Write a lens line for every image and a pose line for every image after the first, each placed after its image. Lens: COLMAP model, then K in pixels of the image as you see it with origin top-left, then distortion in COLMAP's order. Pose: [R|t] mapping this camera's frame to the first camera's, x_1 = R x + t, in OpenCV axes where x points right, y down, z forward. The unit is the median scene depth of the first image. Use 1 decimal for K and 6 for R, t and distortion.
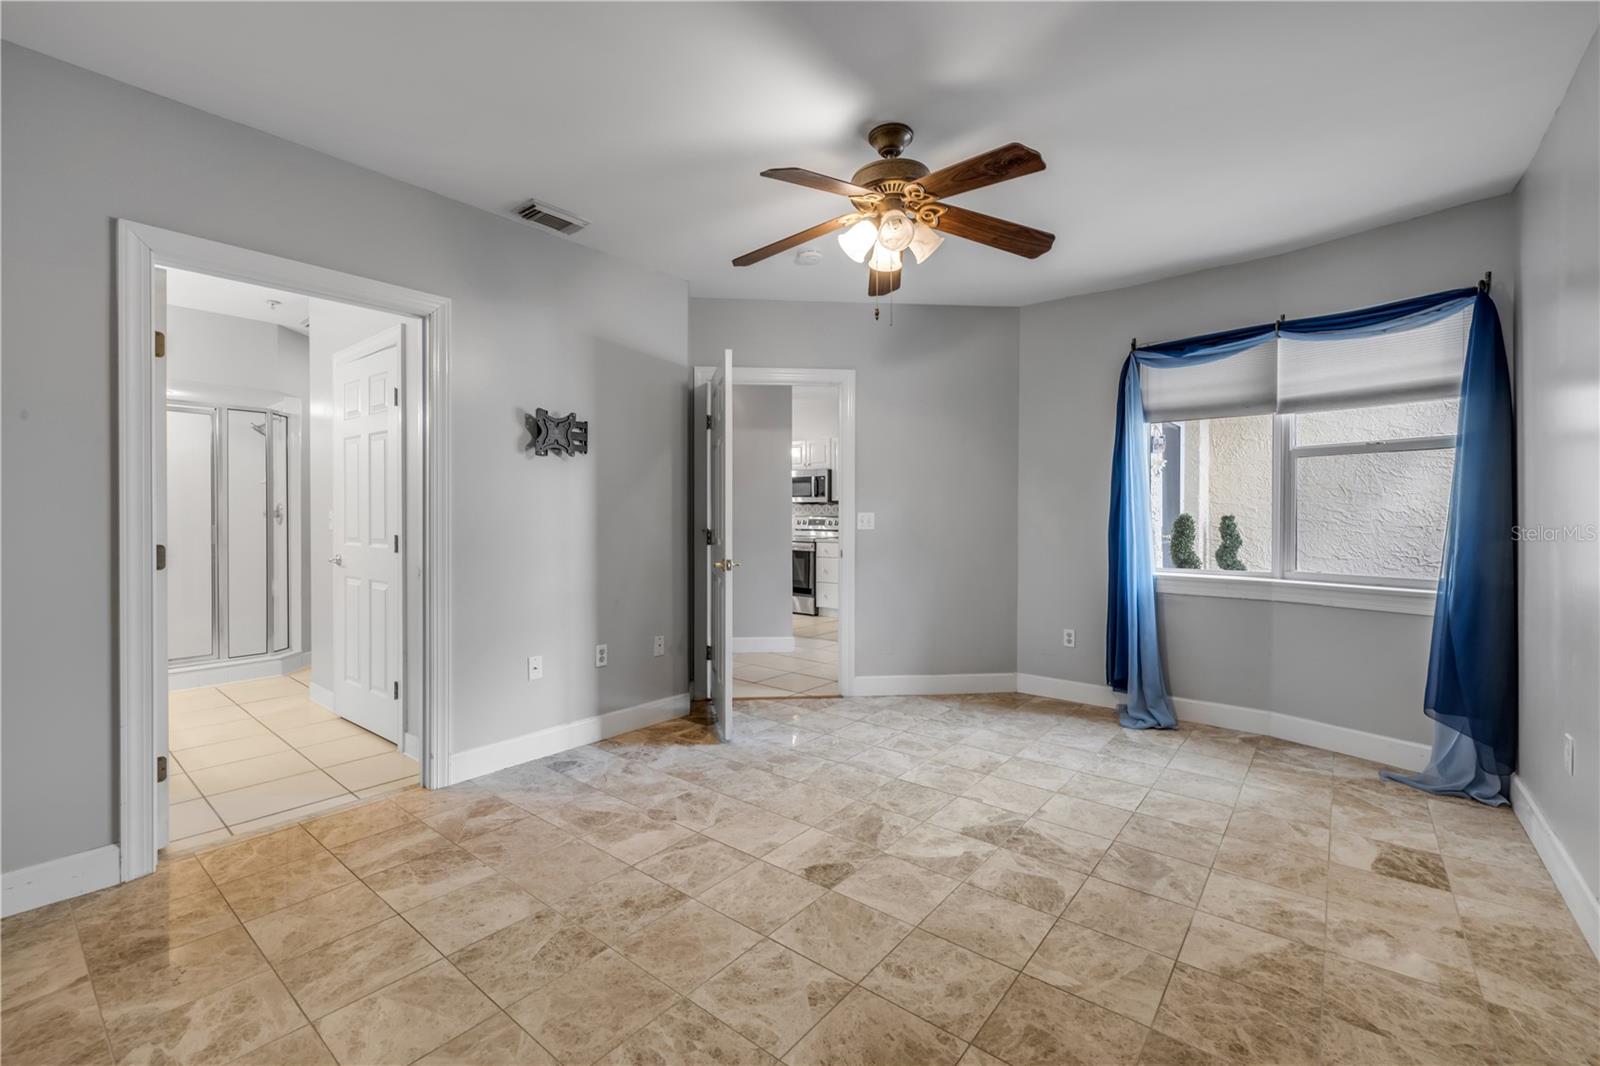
lens RADIAL K [[682.6, 0, 801.5], [0, 682.6, 523.8], [0, 0, 1]] dist [-0.001270, 0.000441]
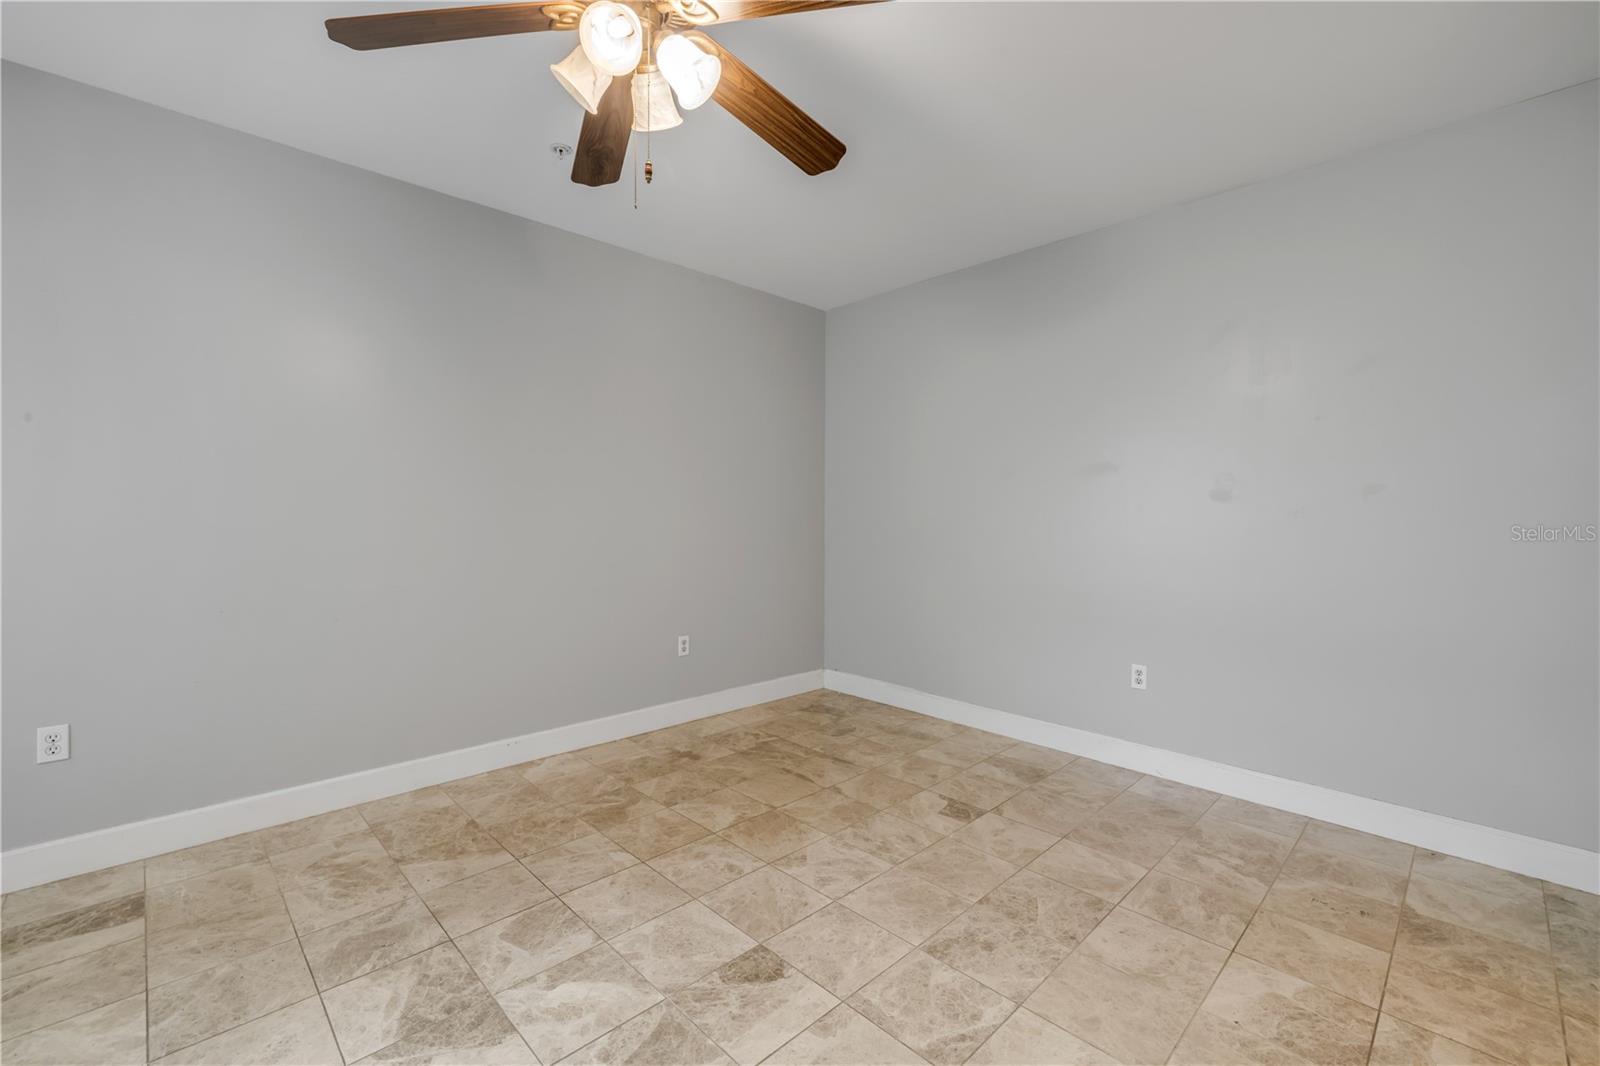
lens RADIAL K [[682.6, 0, 800.9], [0, 682.6, 527.3], [0, 0, 1]] dist [-0.001270, 0.000441]
pose [[-0.992910, -0.009405, 0.118500, -0.113625], [-0.005474, 0.999425, 0.033453, -0.028972], [-0.118747, 0.032567, -0.992390, 1.950554]]
